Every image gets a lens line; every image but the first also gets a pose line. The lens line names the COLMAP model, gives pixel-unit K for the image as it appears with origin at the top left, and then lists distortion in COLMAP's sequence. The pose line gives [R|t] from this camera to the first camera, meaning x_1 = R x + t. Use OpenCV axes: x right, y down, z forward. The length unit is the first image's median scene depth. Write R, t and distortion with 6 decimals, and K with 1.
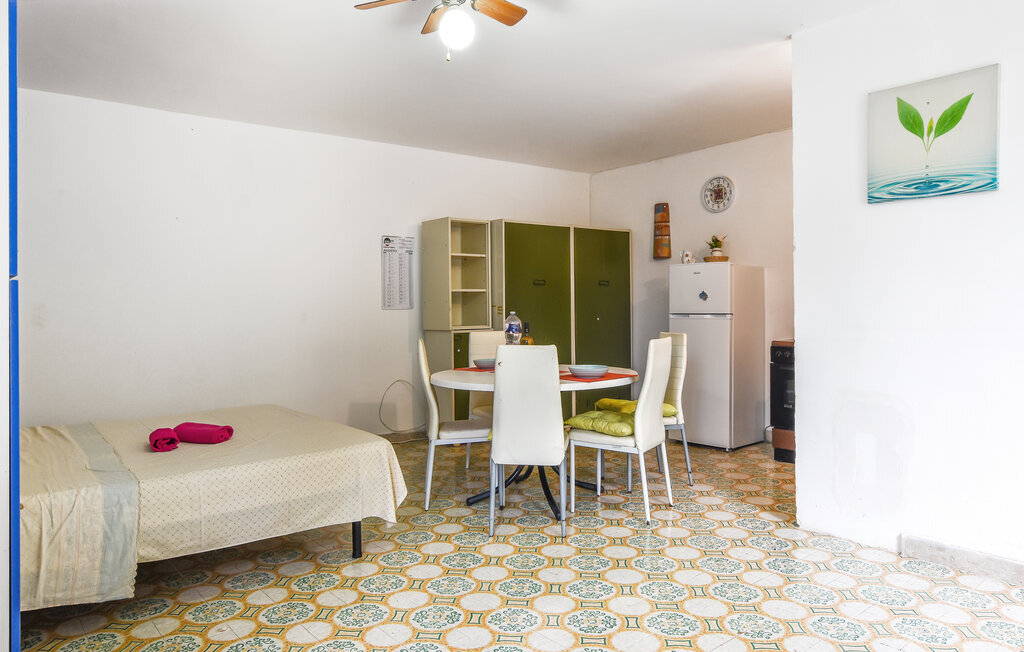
lens RADIAL K [[654.0, 0, 509.7], [0, 654.0, 273.9], [0, 0, 1]] dist [0.038382, -0.047858]
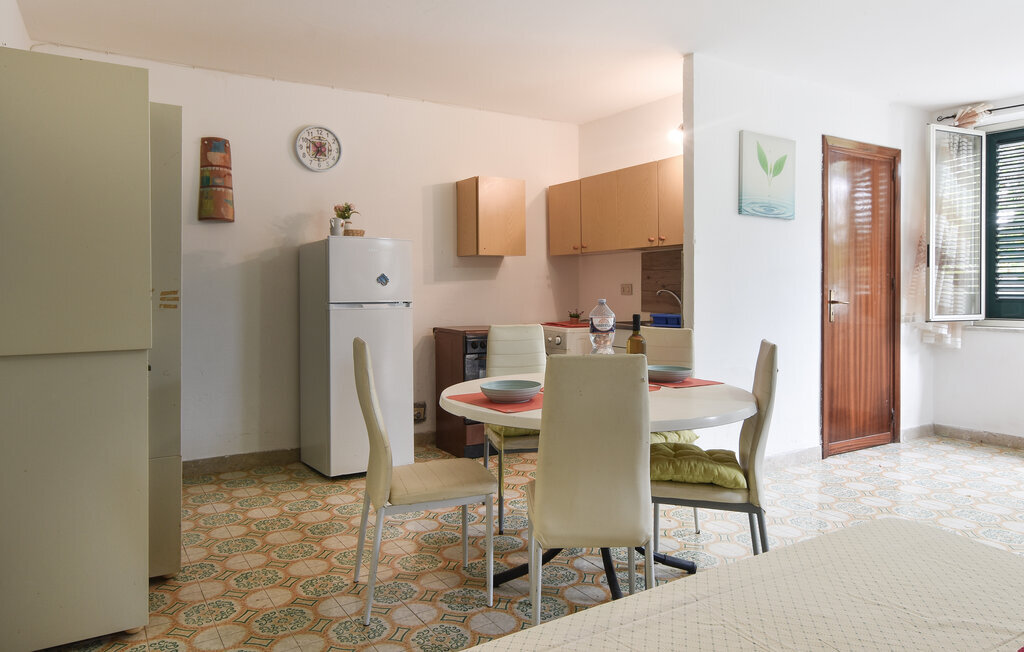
lens RADIAL K [[670.1, 0, 509.9], [0, 670.1, 270.9], [0, 0, 1]] dist [0.002446, 0.000532]
pose [[0.128951, 0.034220, 0.991060, -0.452536], [-0.048744, 0.998415, -0.028132, 0.035434], [-0.990452, -0.044680, 0.130415, 0.693530]]
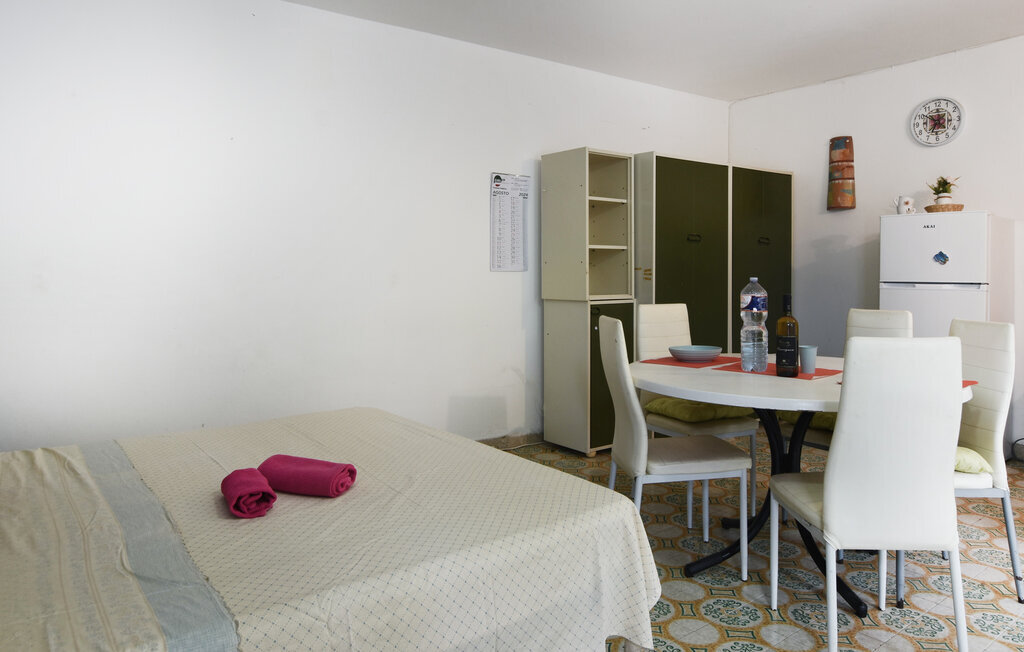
lens RADIAL K [[670.1, 0, 509.9], [0, 670.1, 270.9], [0, 0, 1]] dist [0.002446, 0.000532]
pose [[0.999651, 0.012254, -0.023424, -0.152457], [-0.011019, 0.998579, 0.052138, 0.013321], [0.024030, -0.051862, 0.998365, 0.229682]]
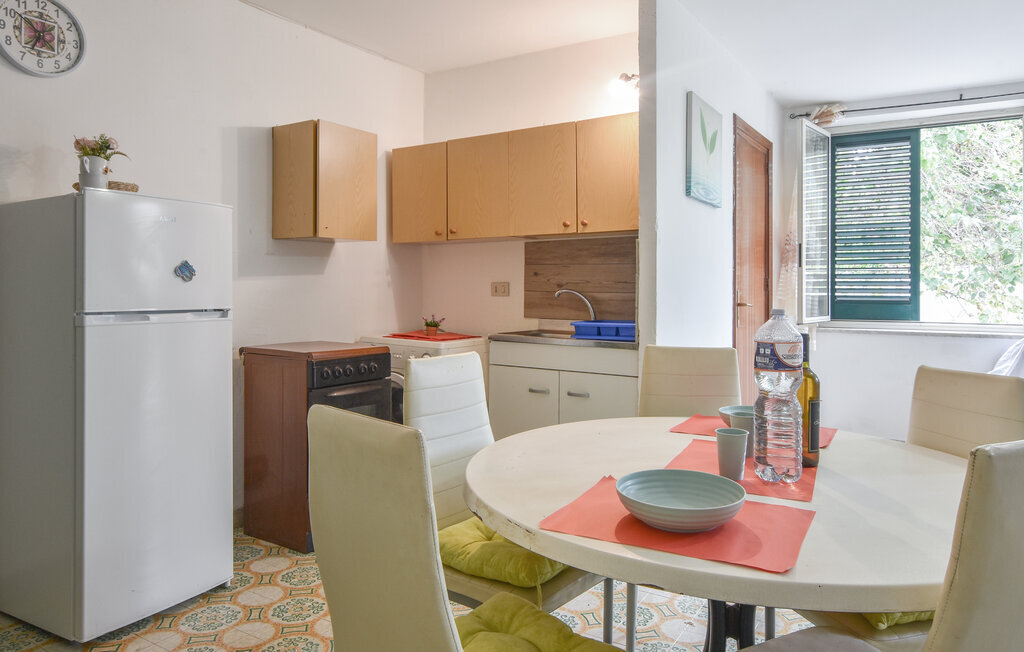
lens RADIAL K [[670.1, 0, 509.9], [0, 670.1, 270.9], [0, 0, 1]] dist [0.002446, 0.000532]
pose [[-0.310101, 0.031917, 0.950168, -0.200699], [-0.047417, 0.997673, -0.048987, 0.042263], [-0.949520, -0.060245, -0.307866, 0.866967]]
